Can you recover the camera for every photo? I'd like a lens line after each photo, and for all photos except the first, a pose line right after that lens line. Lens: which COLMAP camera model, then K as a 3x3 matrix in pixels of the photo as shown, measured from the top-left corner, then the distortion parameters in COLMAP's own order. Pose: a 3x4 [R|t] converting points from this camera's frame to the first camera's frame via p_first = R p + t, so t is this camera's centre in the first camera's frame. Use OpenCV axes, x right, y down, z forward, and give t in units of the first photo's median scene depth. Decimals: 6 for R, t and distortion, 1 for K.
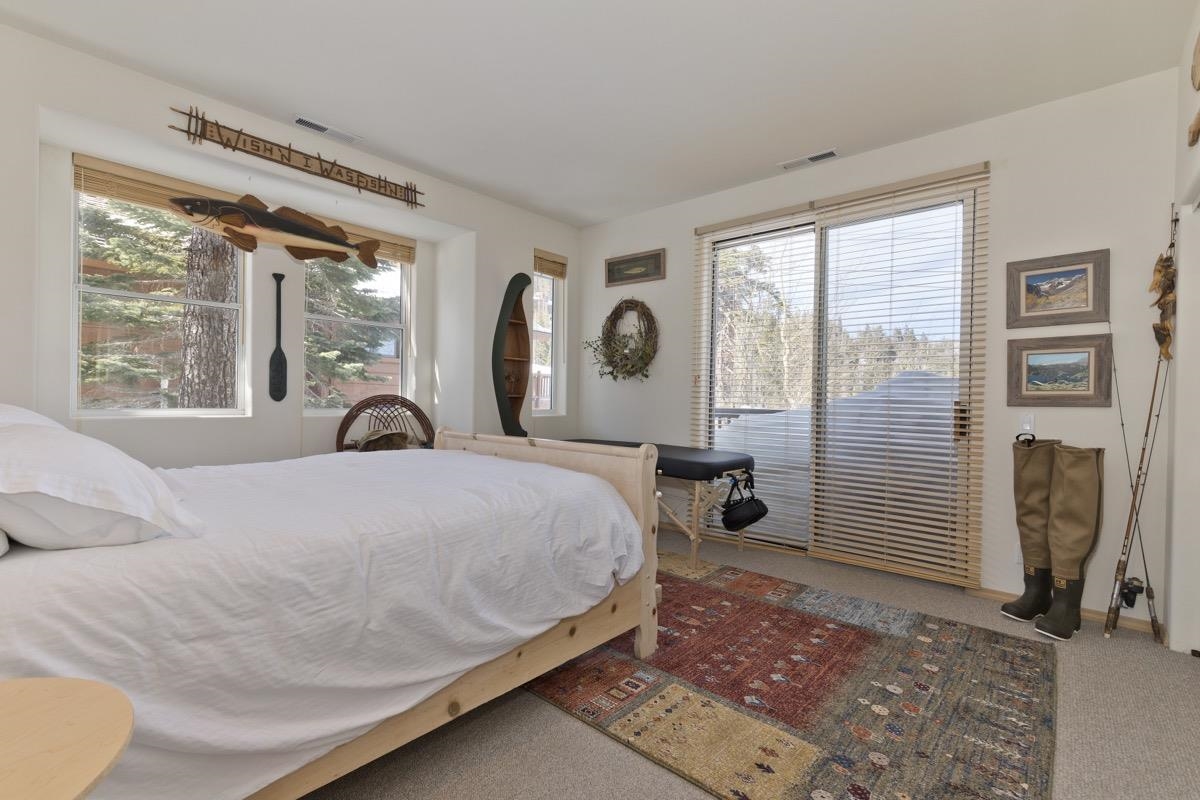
lens RADIAL K [[534.0, 0, 600.0], [0, 534.0, 400.0], [0, 0, 1]] dist [0.001869, 0.000117]
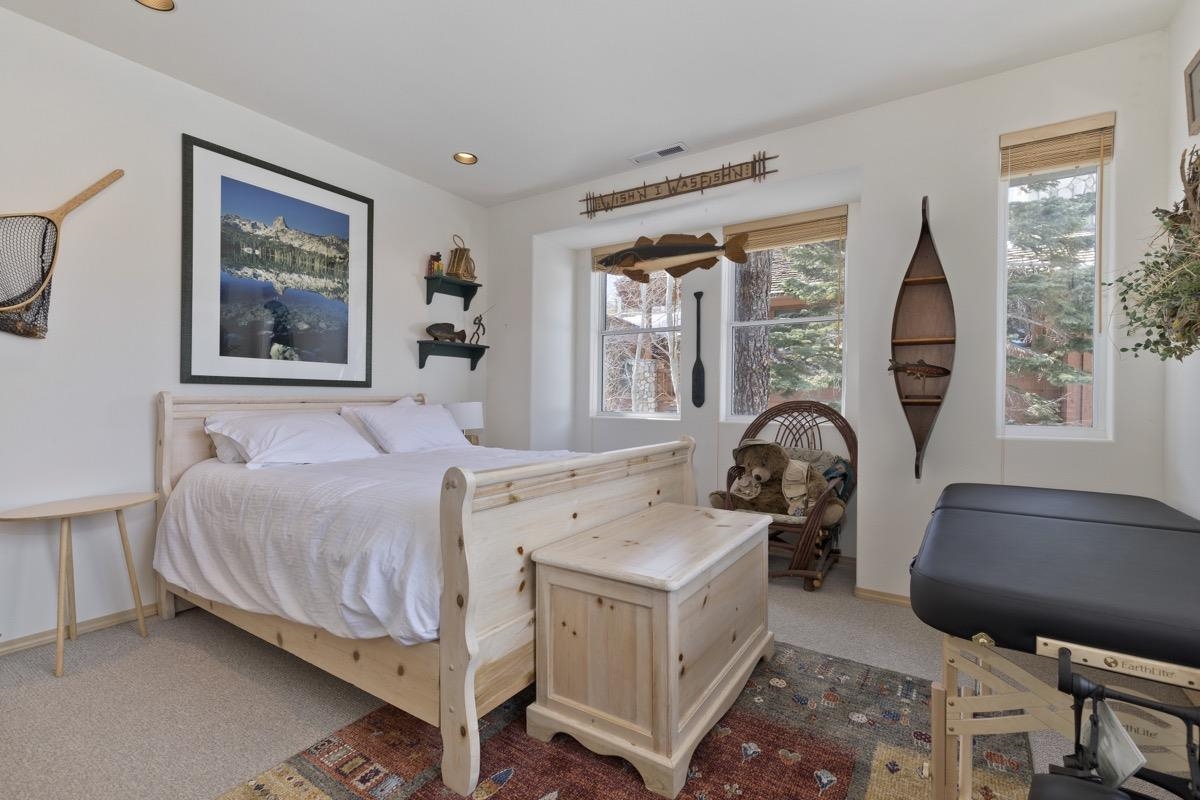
lens RADIAL K [[534.0, 0, 600.0], [0, 534.0, 400.0], [0, 0, 1]] dist [0.001869, 0.000117]
pose [[0.145496, -0.011856, -0.989288, 0.480396], [-0.011011, 0.999847, -0.013602, 0.003978], [0.989298, 0.012872, 0.145343, 0.671673]]
